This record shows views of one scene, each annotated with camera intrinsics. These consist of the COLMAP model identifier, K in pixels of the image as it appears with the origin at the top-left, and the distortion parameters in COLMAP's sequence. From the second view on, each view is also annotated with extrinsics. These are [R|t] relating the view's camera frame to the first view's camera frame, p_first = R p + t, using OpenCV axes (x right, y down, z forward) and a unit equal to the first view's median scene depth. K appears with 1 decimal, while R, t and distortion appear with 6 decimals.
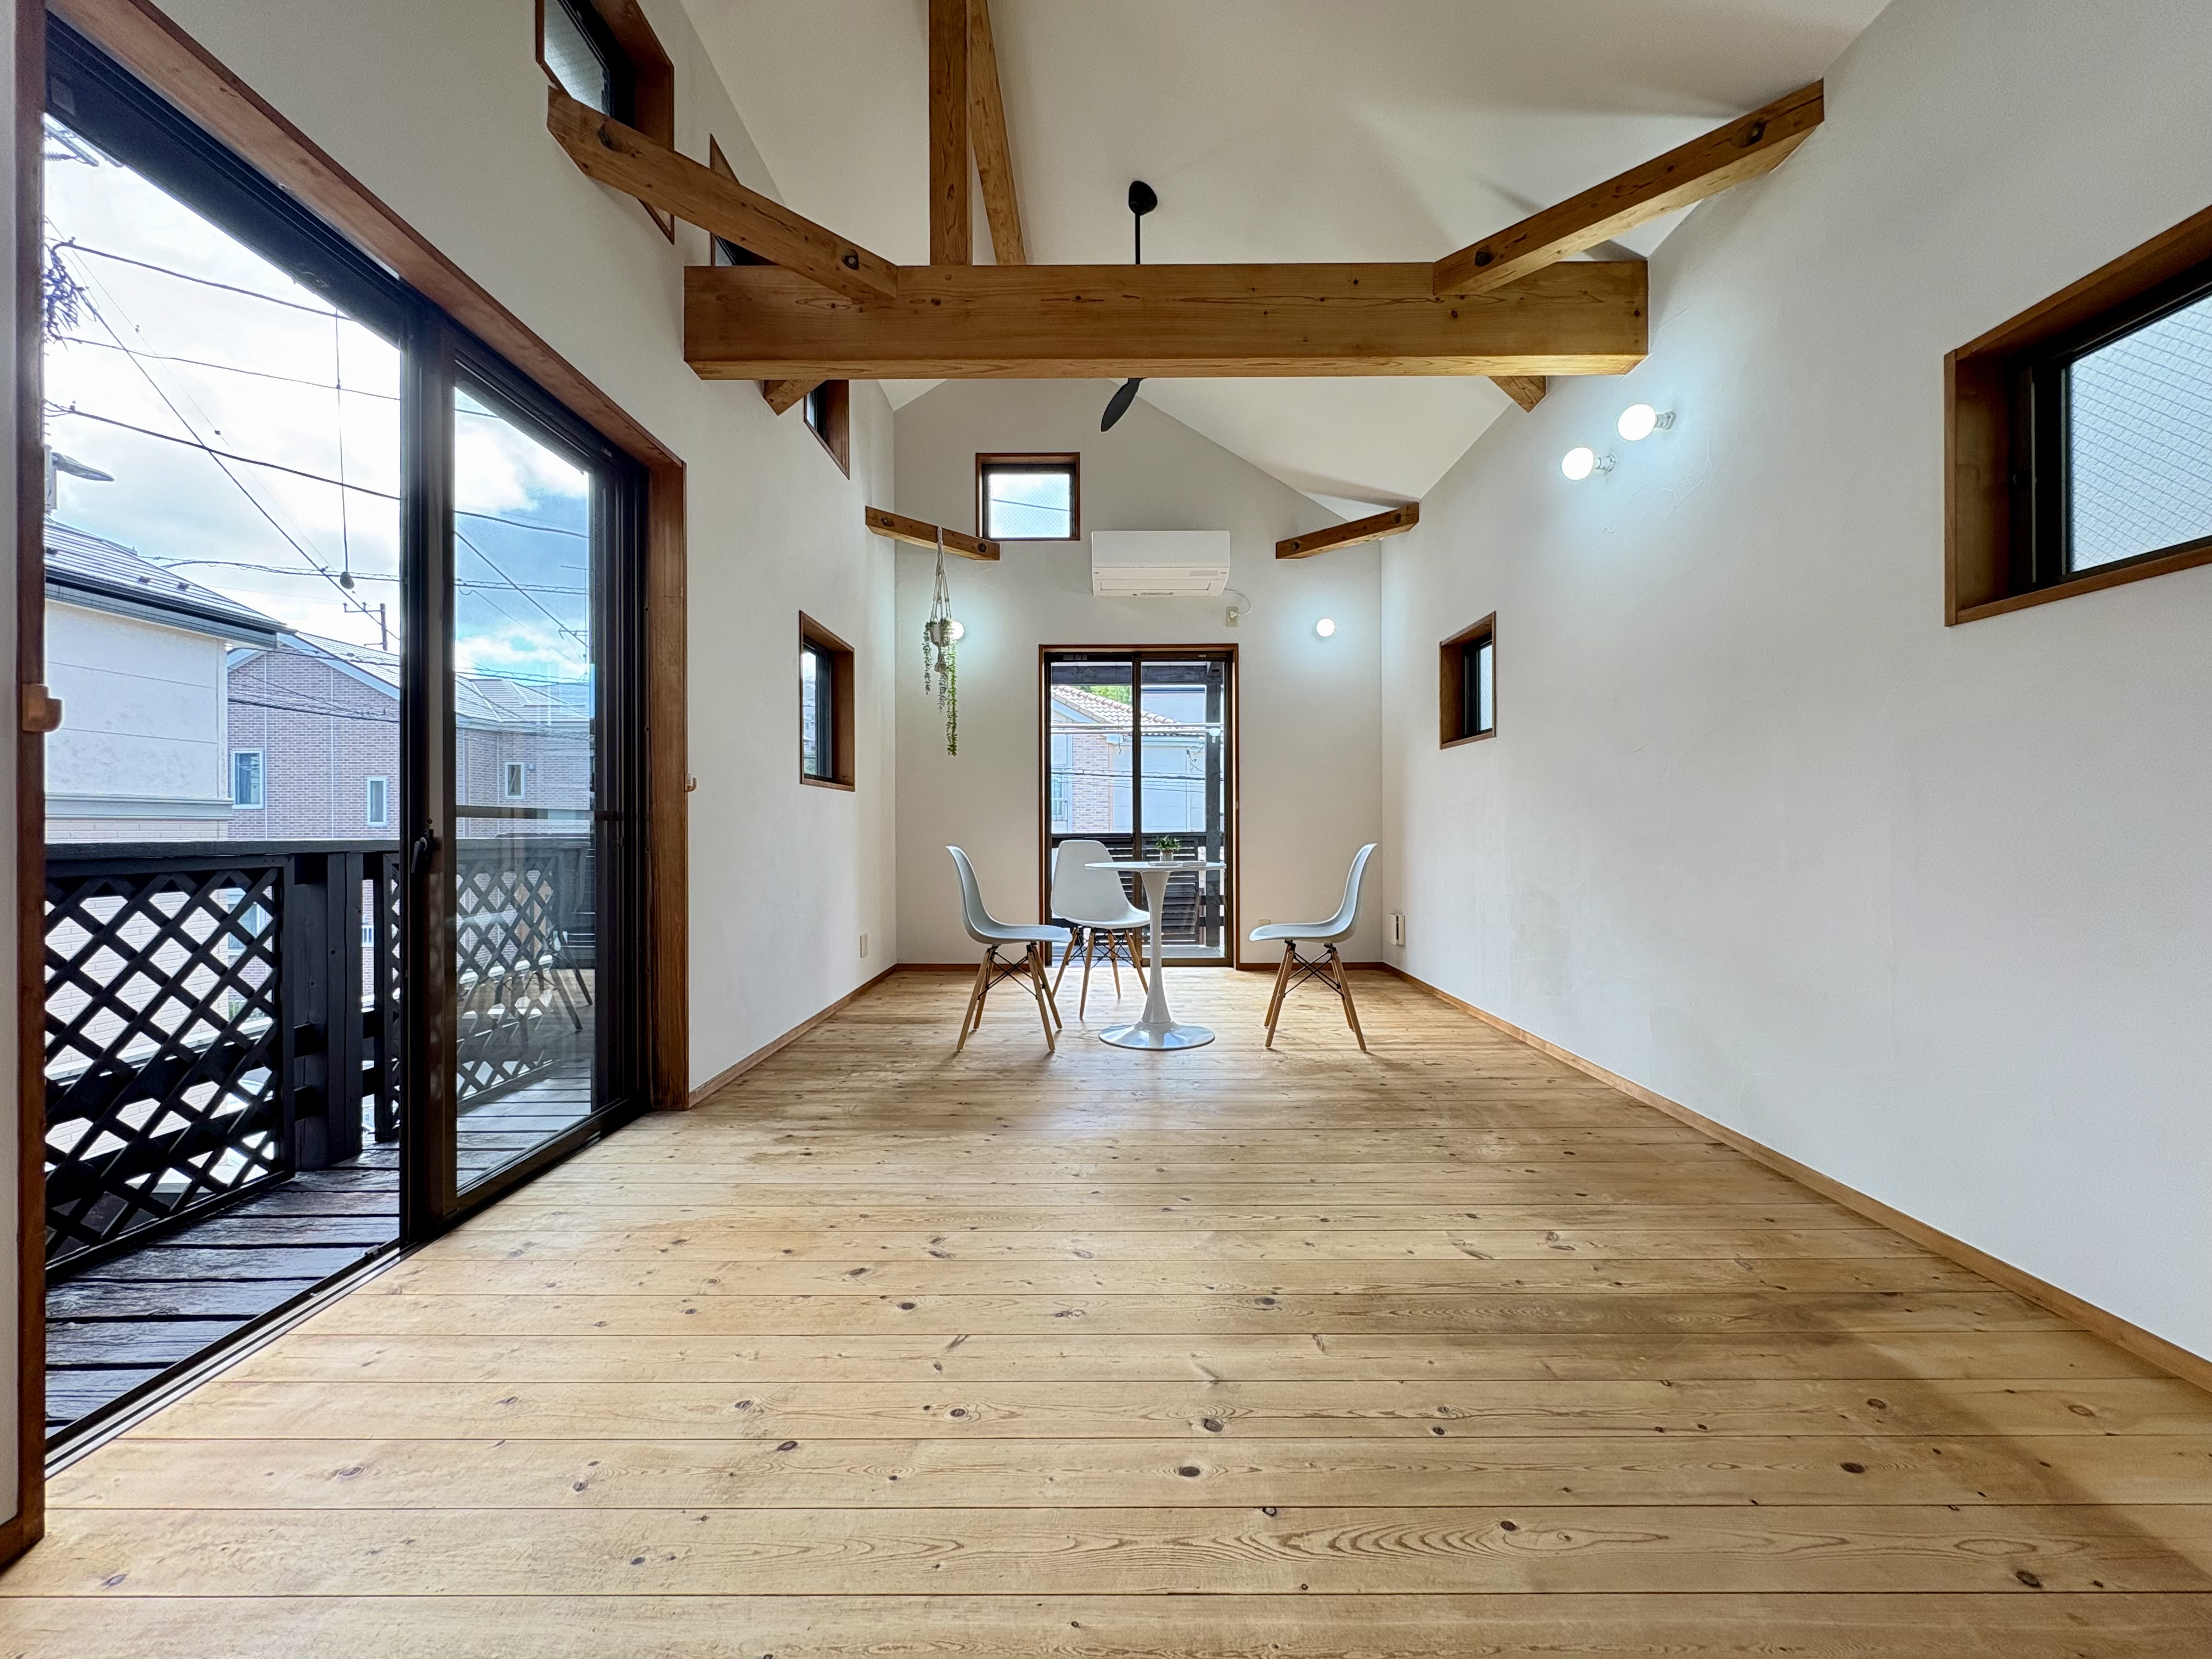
lens RADIAL K [[884.1, 0, 1101.7], [0, 884.1, 826.2], [0, 0, 1]] dist [0.003780, 0.000350]
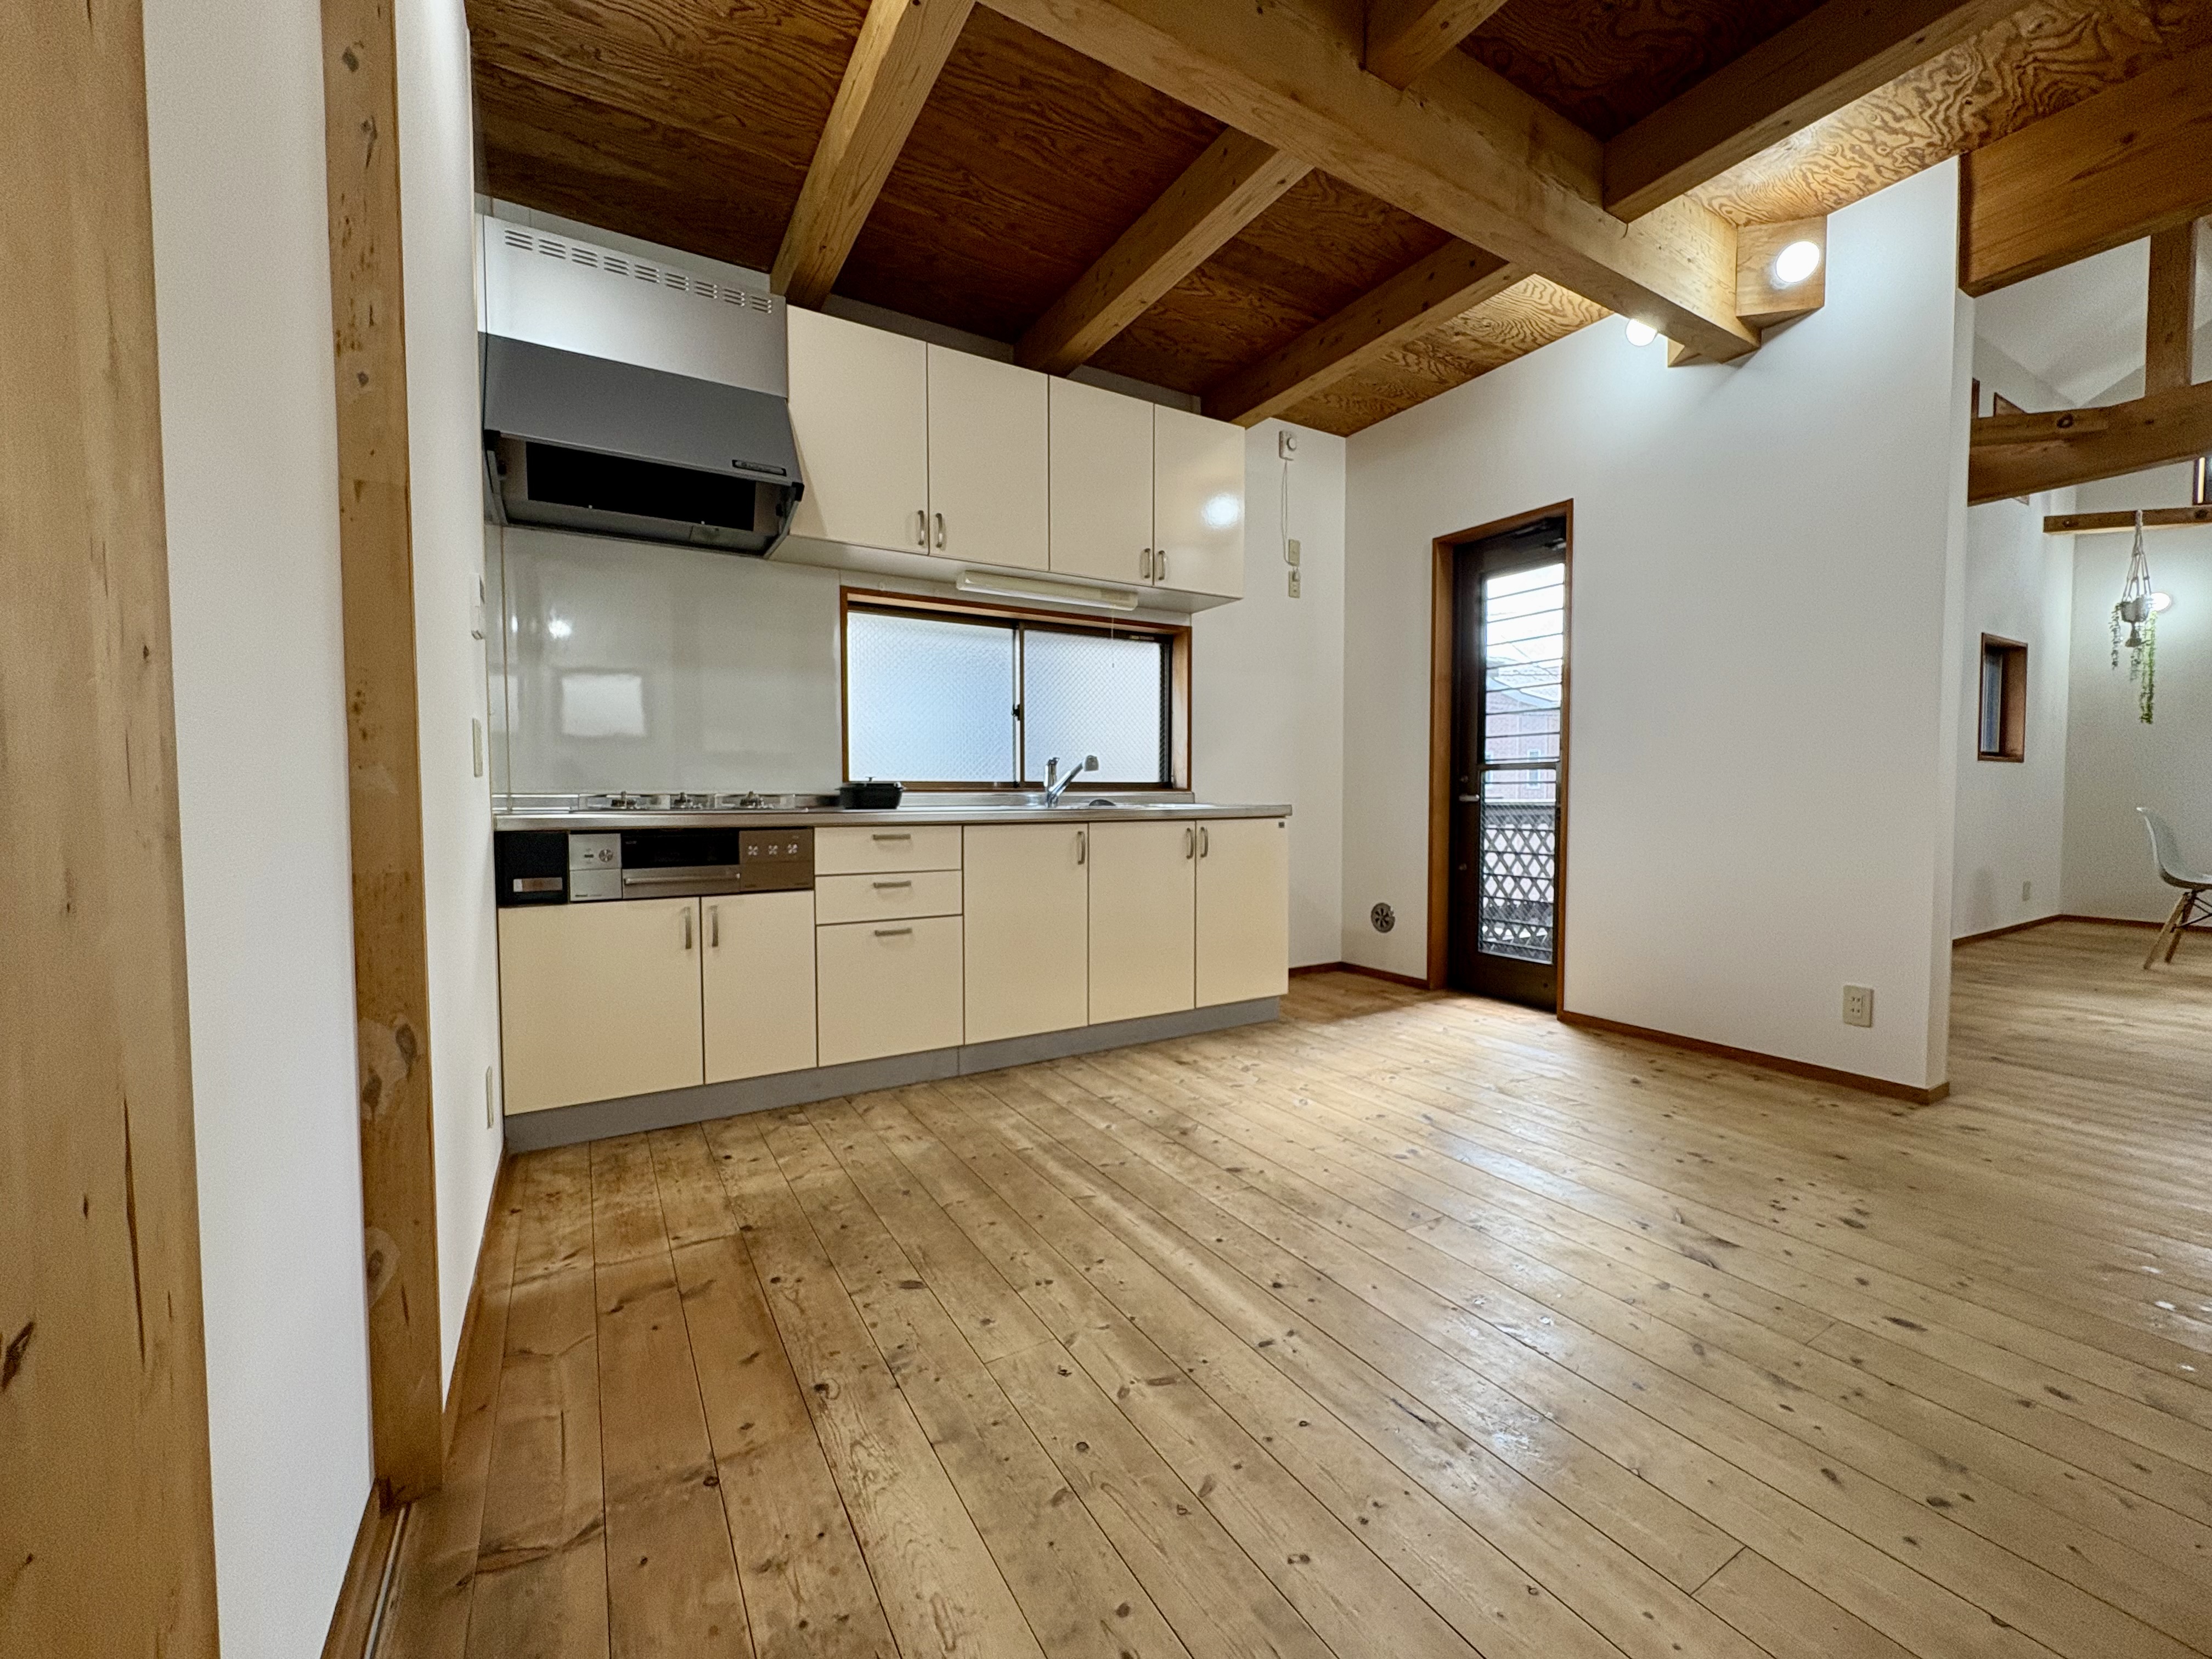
lens RADIAL K [[884.1, 0, 1108.1], [0, 884.1, 818.5], [0, 0, 1]] dist [0.003780, 0.000350]
pose [[0.520441, 0.035081, -0.853177, 0.103178], [-0.001180, 0.999184, 0.040365, -0.005931], [0.853897, -0.020000, 0.520058, -0.657536]]
